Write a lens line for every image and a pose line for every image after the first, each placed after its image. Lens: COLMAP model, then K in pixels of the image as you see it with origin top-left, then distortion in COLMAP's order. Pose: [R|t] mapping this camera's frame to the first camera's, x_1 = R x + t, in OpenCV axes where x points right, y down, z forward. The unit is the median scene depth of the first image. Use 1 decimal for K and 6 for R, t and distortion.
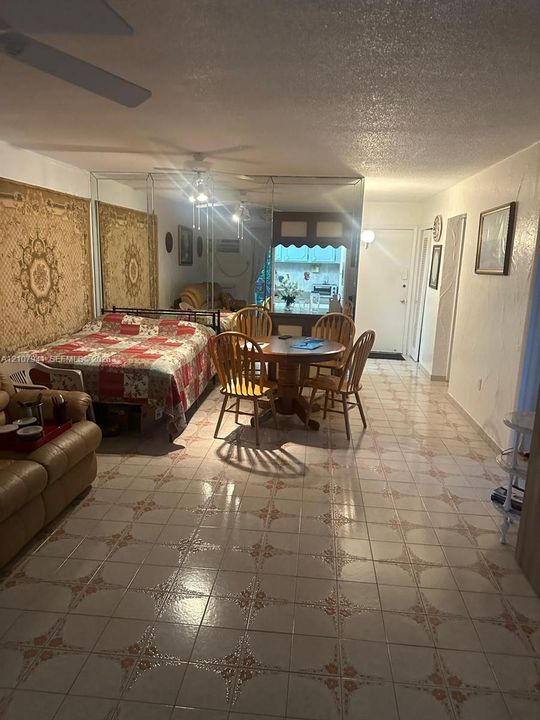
lens RADIAL K [[513.3, 0, 275.0], [0, 513.3, 364.4], [0, 0, 1]] dist [0.119555, -0.136533]
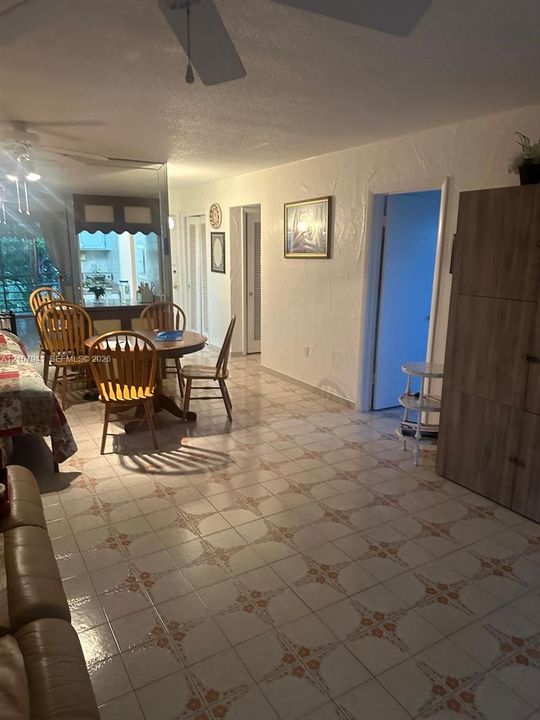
lens RADIAL K [[513.3, 0, 275.0], [0, 513.3, 364.4], [0, 0, 1]] dist [0.119555, -0.136533]
pose [[0.802499, -0.158460, 0.575226, -0.349102], [0.139573, 0.987196, 0.077229, -0.034416], [-0.580099, 0.018310, 0.814340, 0.096808]]
